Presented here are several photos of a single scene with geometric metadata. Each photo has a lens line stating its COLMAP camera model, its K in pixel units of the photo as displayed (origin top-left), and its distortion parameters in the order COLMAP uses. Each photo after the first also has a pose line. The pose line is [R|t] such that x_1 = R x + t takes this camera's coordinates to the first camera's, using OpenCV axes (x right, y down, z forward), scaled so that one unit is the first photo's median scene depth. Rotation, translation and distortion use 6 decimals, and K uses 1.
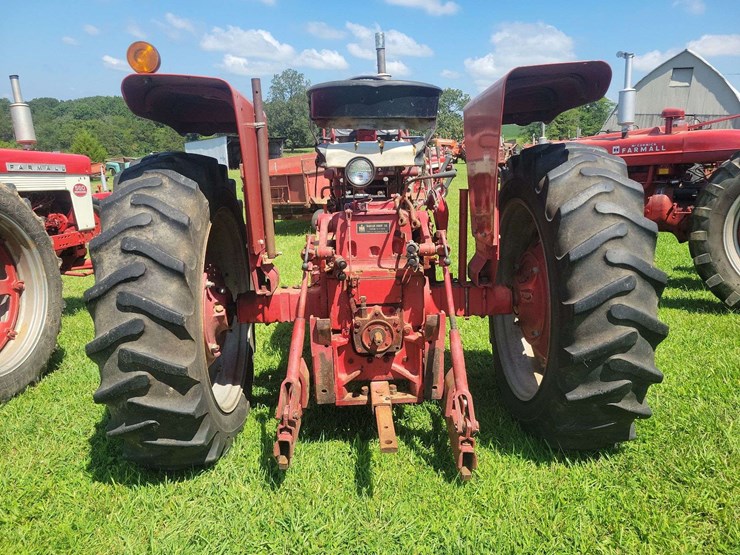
lens RADIAL K [[556.4, 0, 372.7], [0, 556.4, 288.9], [0, 0, 1]] dist [0.036457, -0.001765]
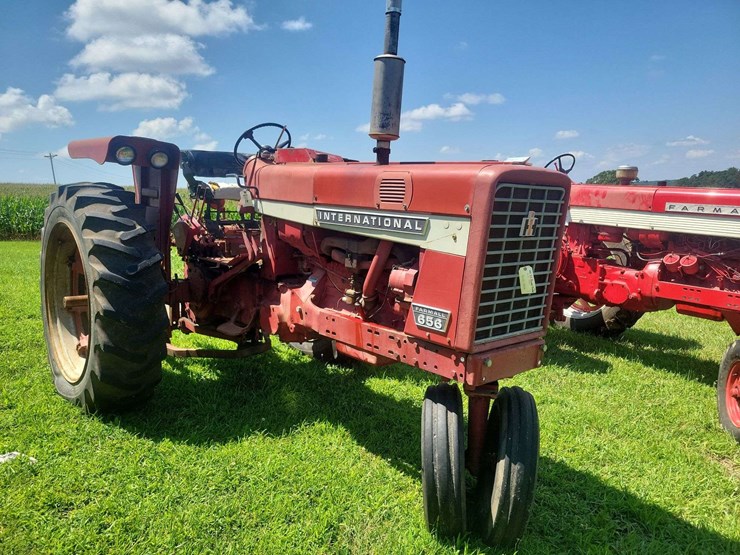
lens RADIAL K [[570.7, 0, 370.0], [0, 570.7, 277.5], [0, 0, 1]] dist [0.003626, 0.005717]
pose [[-0.762887, 0.092536, -0.639875, 0.410264], [-0.155435, 0.934426, 0.320449, -0.333749], [0.627569, 0.343926, -0.698479, 1.387173]]
